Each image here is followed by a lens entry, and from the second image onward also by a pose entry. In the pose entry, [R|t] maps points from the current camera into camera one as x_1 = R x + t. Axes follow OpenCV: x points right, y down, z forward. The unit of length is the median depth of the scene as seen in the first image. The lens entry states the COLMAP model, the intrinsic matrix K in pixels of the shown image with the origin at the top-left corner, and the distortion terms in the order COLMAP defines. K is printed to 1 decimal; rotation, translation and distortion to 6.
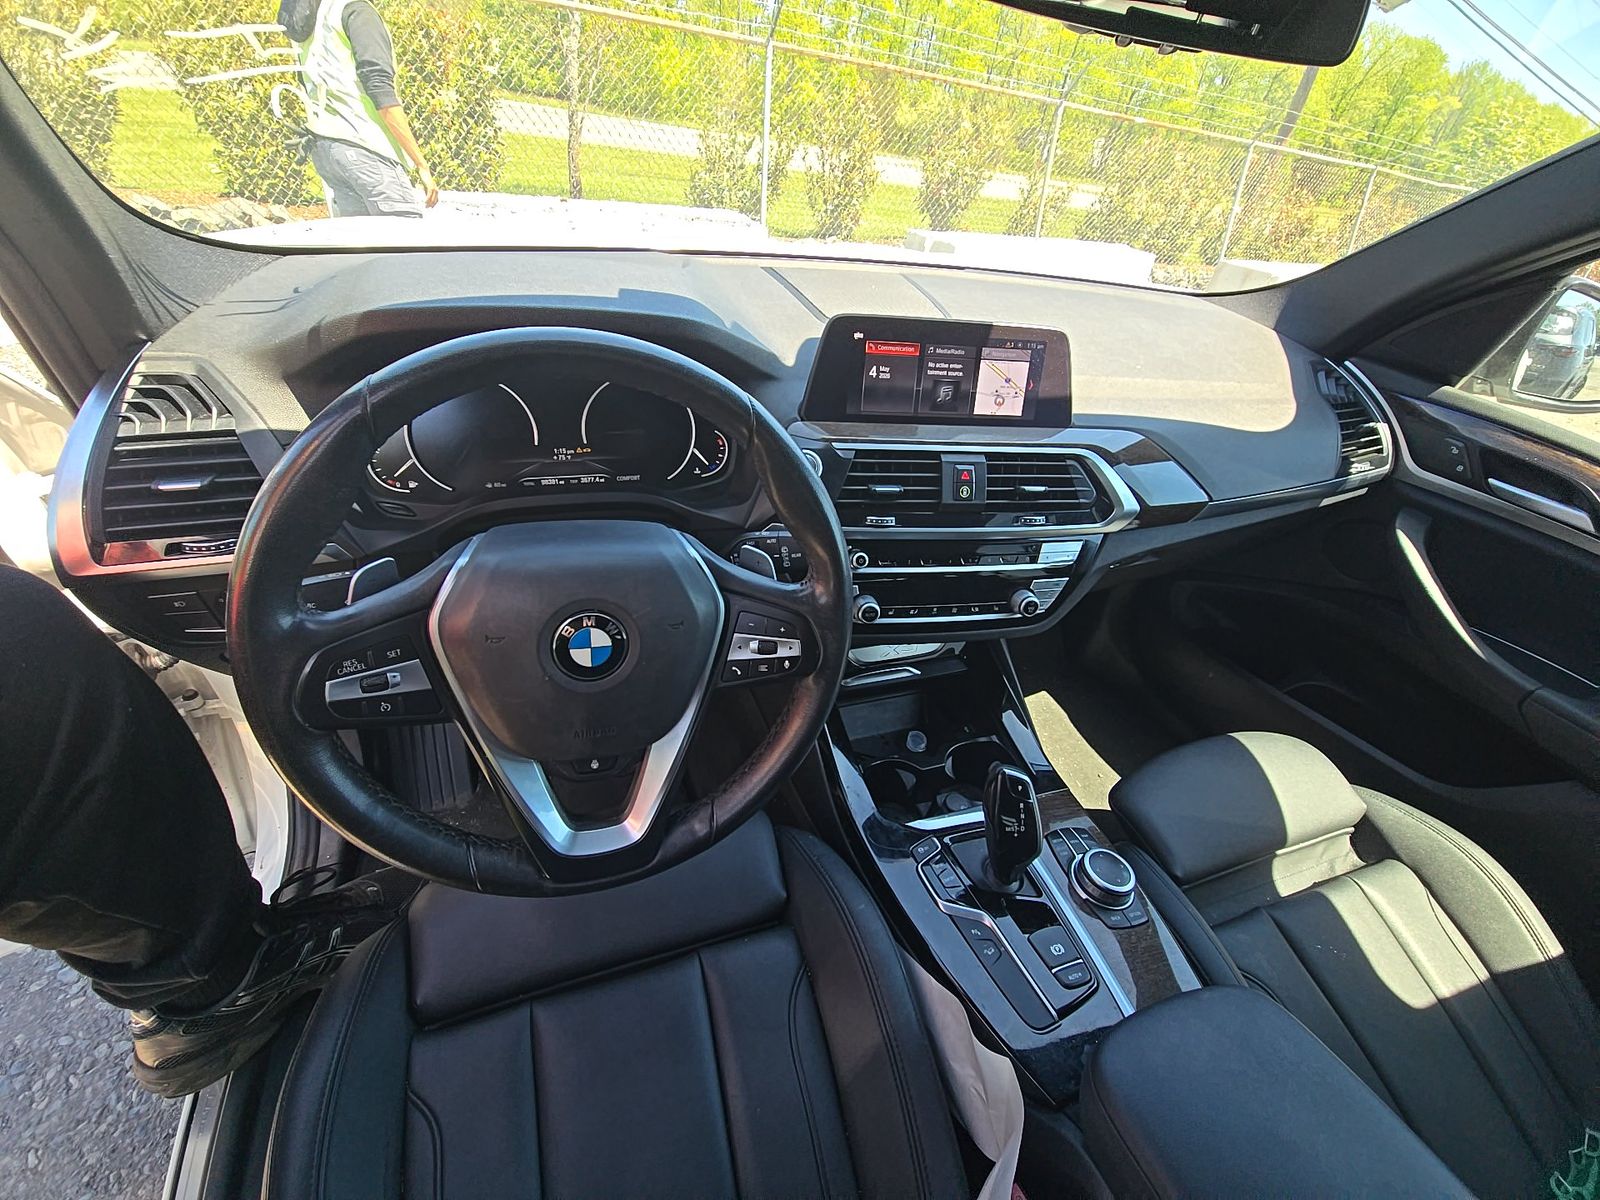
lens RADIAL K [[648.7, 0, 794.0], [0, 648.7, 594.9], [0, 0, 1]] dist [0.024936, -0.017176]
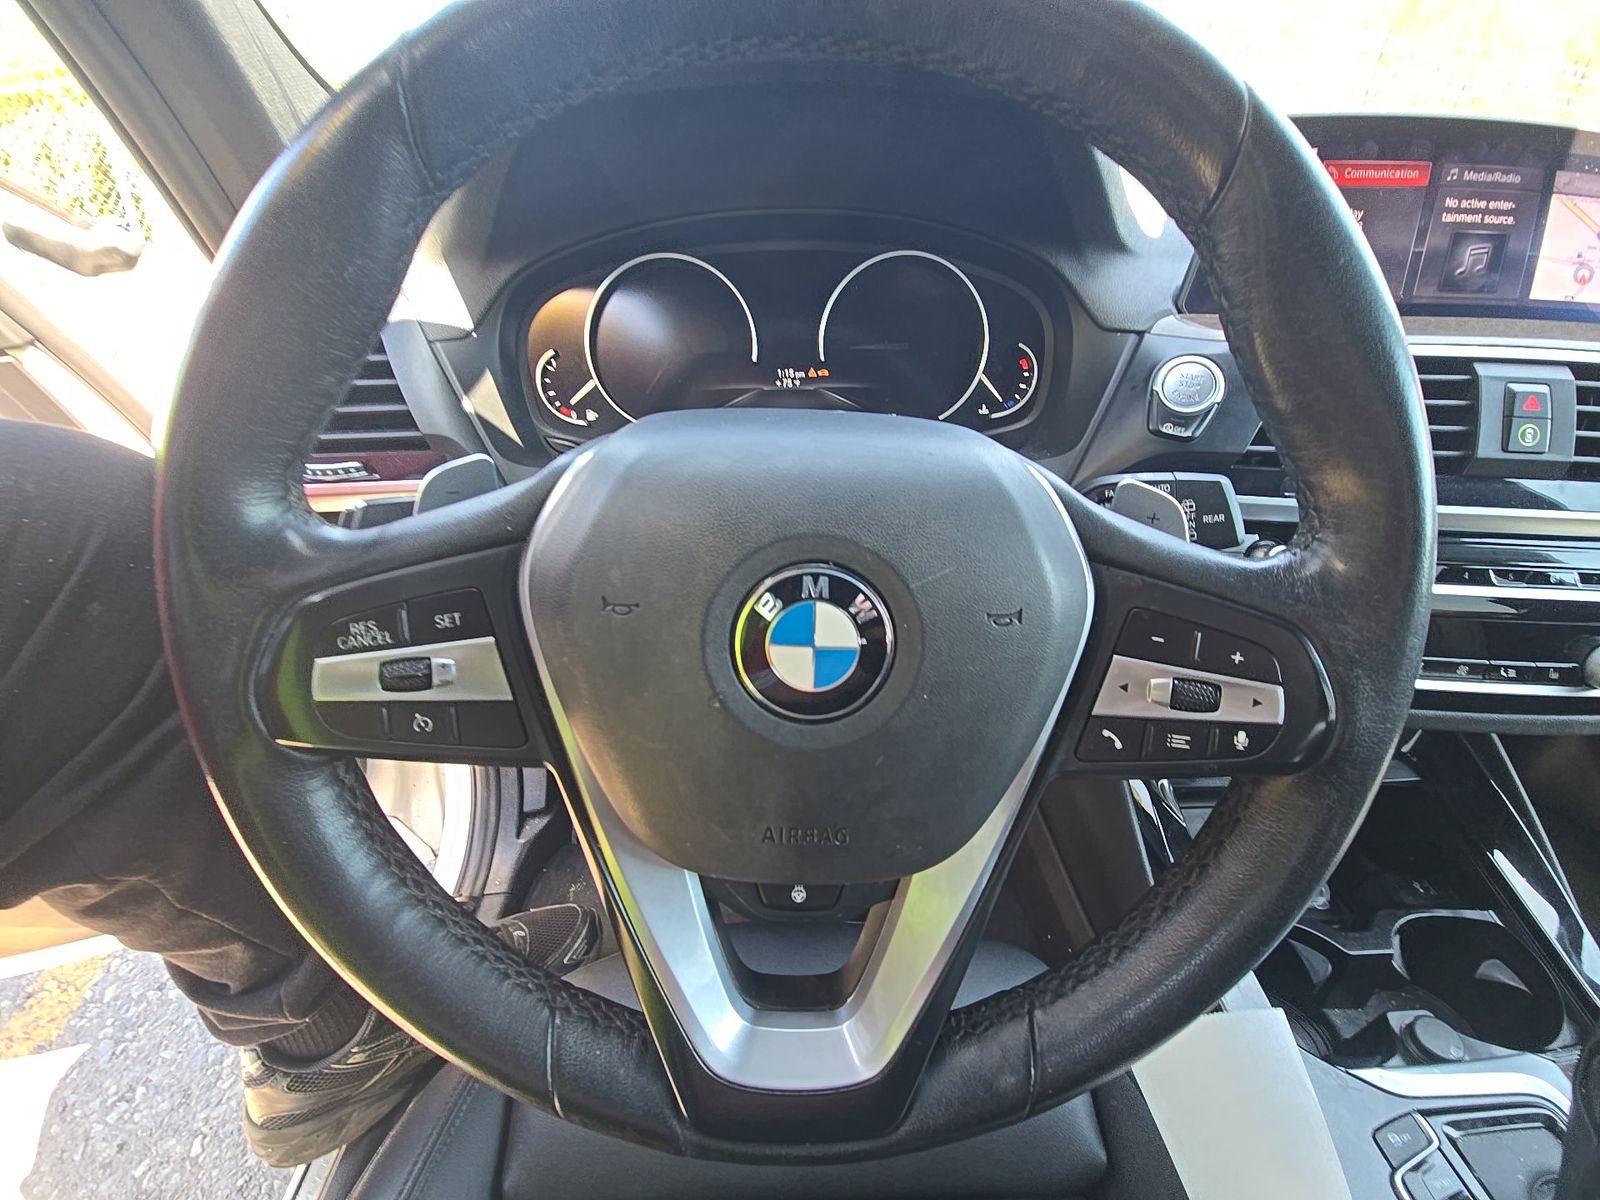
lens RADIAL K [[633.5, 0, 794.1], [0, 633.5, 576.7], [0, 0, 1]] dist [0.018012, -0.015655]
pose [[0.948831, 0.055052, -0.310948, -0.123735], [-0.087913, 0.991809, -0.092664, 0.048029], [0.303299, 0.115259, 0.945899, 0.372043]]
